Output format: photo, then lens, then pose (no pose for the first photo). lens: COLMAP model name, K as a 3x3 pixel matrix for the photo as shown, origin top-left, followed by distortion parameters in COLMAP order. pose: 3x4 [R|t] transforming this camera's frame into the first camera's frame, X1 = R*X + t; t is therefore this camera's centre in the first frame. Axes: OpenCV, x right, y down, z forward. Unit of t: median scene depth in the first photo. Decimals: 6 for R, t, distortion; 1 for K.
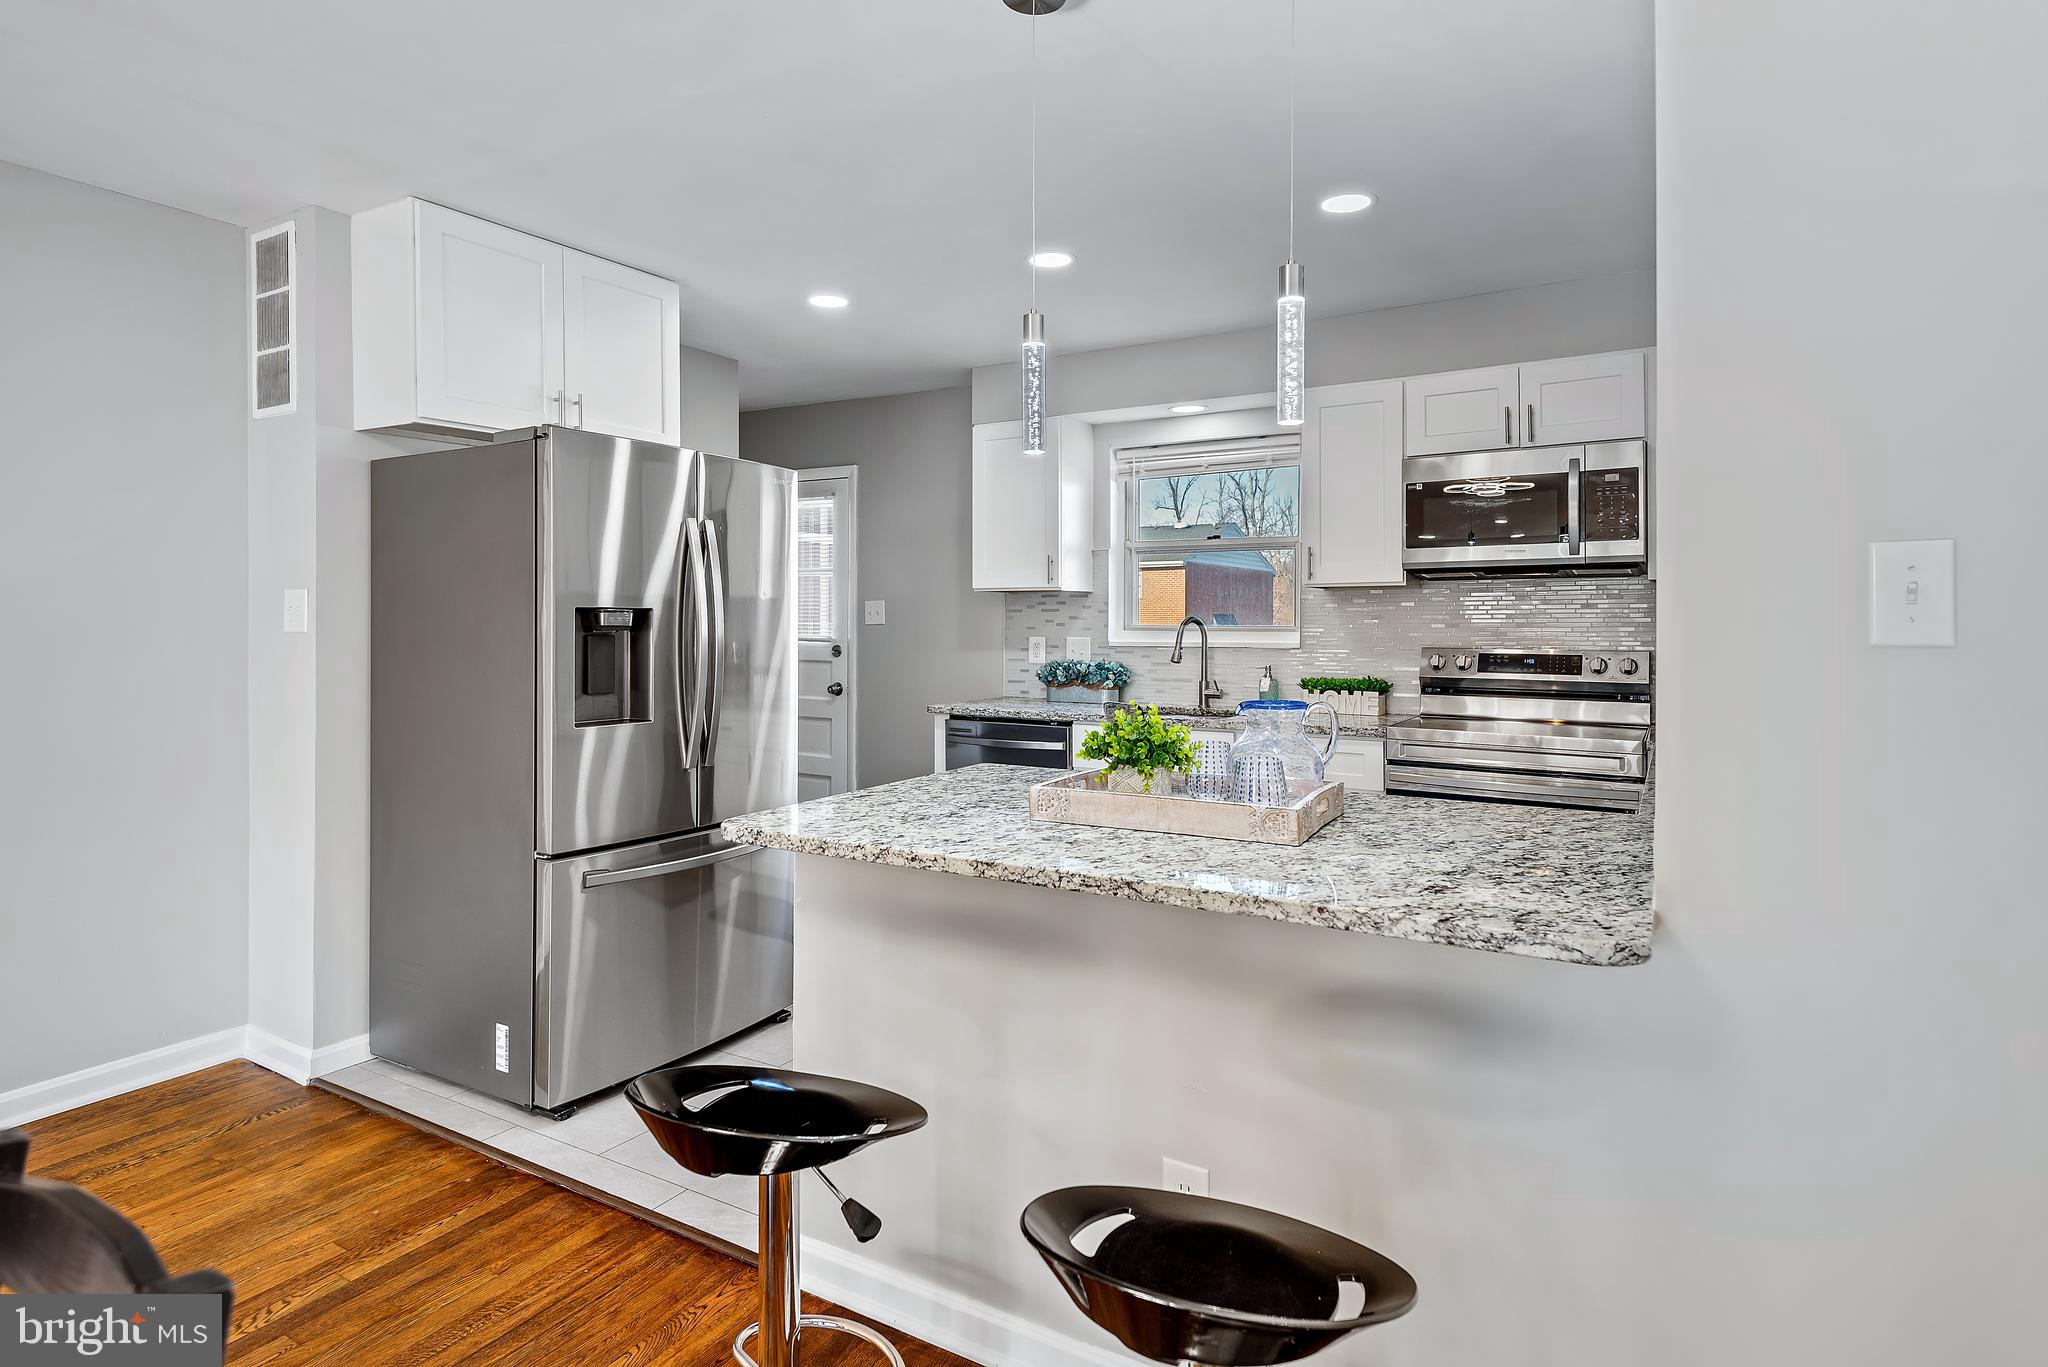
lens RADIAL K [[1103.3, 0, 1015.9], [0, 1103.3, 619.6], [0, 0, 1]] dist [0.018574, 0.000031]
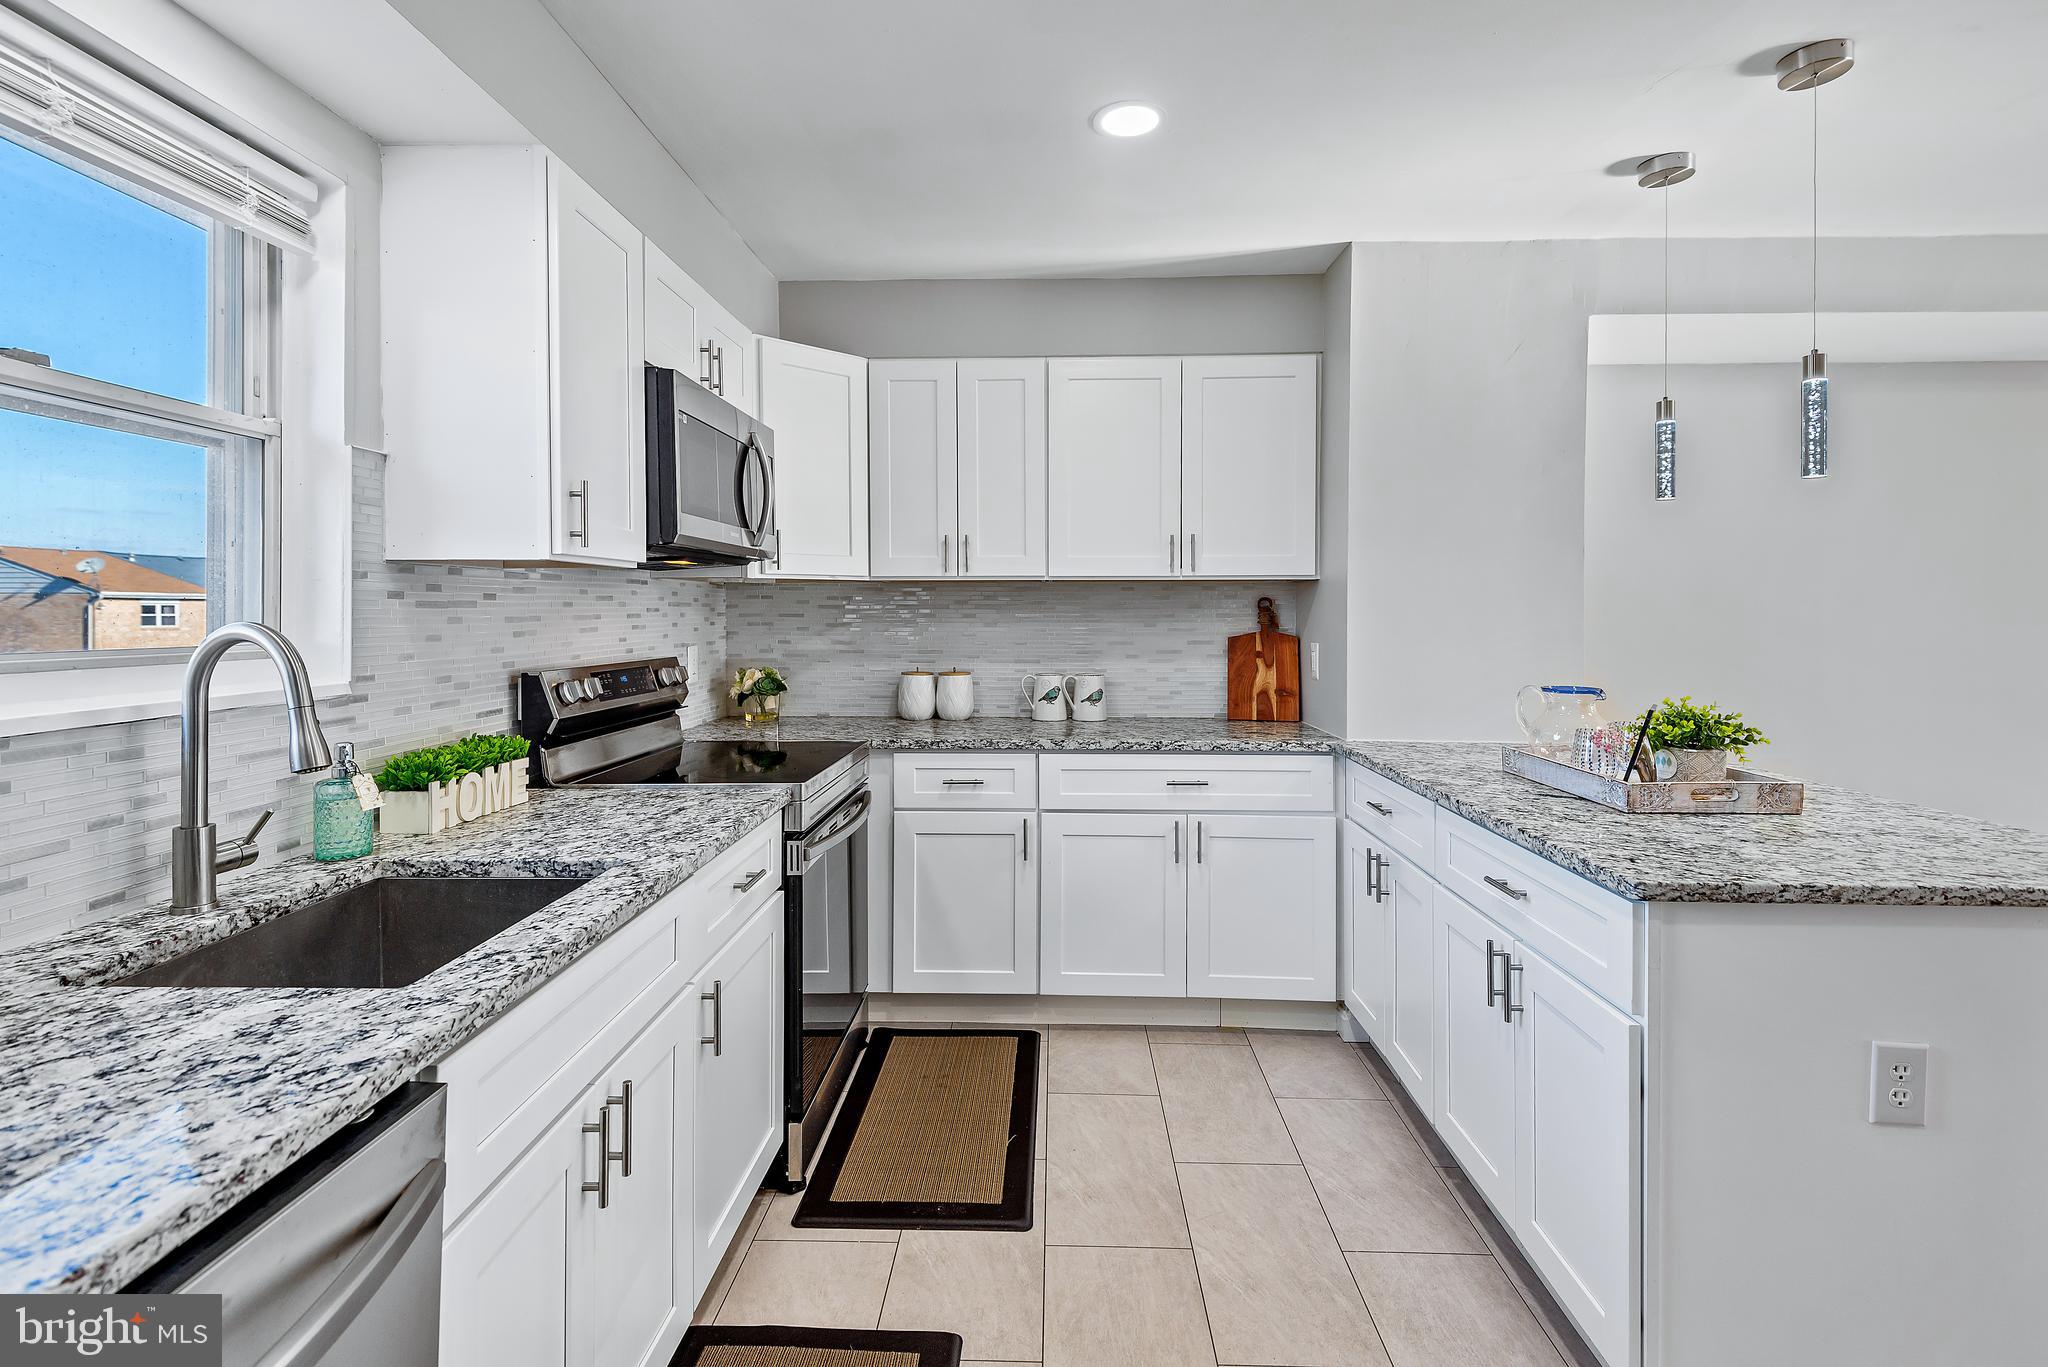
lens RADIAL K [[953.5, 0, 1031.1], [0, 953.5, 619.2], [0, 0, 1]] dist [0.035418, -0.018120]
pose [[-0.495769, -0.007844, 0.868419, -0.222706], [-0.000783, 0.999963, 0.008585, -0.007530], [-0.868454, 0.003576, -0.495757, 1.085804]]
